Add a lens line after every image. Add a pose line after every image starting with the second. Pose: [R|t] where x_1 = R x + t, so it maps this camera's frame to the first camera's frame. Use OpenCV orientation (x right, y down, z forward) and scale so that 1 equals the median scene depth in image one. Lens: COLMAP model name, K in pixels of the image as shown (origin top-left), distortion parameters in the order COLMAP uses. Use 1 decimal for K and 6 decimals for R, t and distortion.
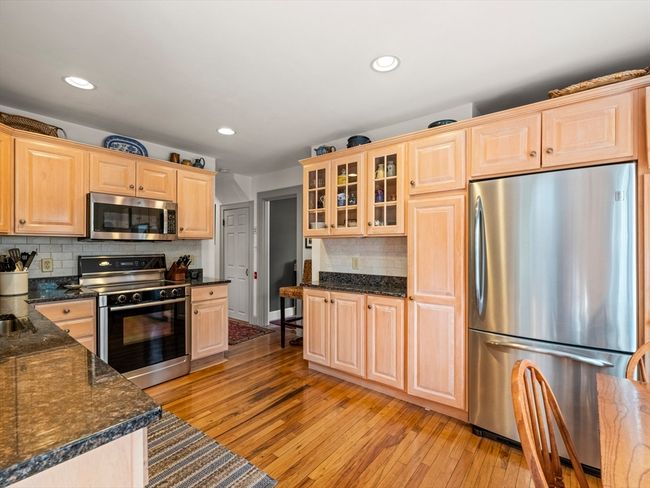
lens RADIAL K [[304.9, 0, 330.5], [0, 304.9, 246.1], [0, 0, 1]] dist [0.000993, -0.000418]
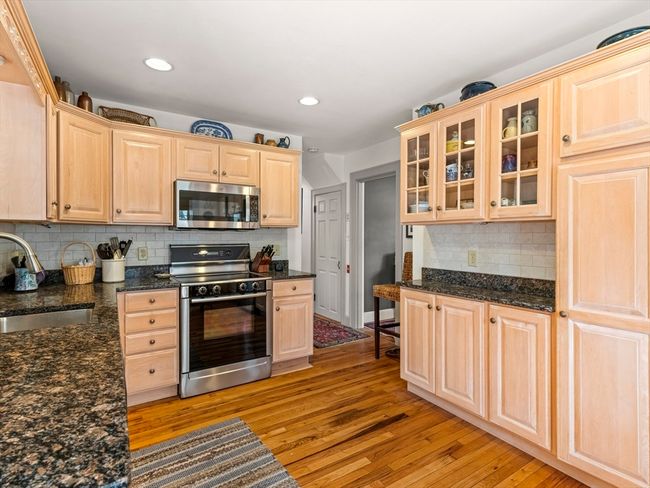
lens RADIAL K [[341.5, 0, 325.5], [0, 341.5, 237.6], [0, 0, 1]] dist [0.021282, -0.000634]
pose [[0.943711, 0.002403, -0.330763, 0.023406], [-0.000357, 0.999980, 0.006245, 0.001390], [0.330772, -0.005776, 0.943693, 0.111080]]
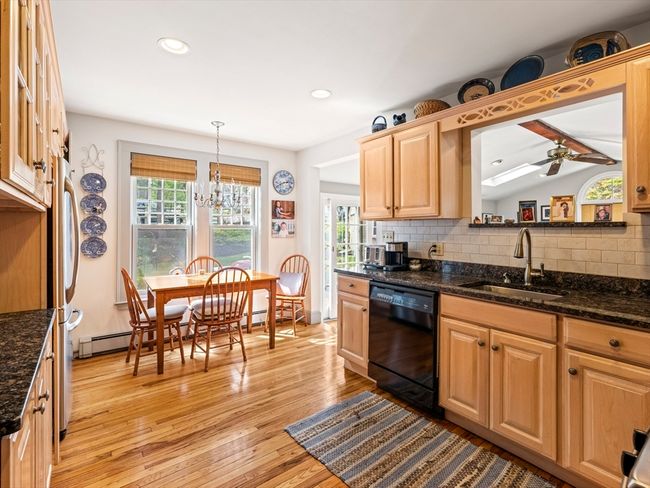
lens RADIAL K [[305.8, 0, 312.9], [0, 305.8, 224.6], [0, 0, 1]] dist [-0.004567, -0.000460]
pose [[-0.960212, 0.004022, 0.279244, -0.363553], [0.000233, 0.999907, -0.013602, -0.001100], [-0.279273, -0.012996, -0.960124, 1.253784]]
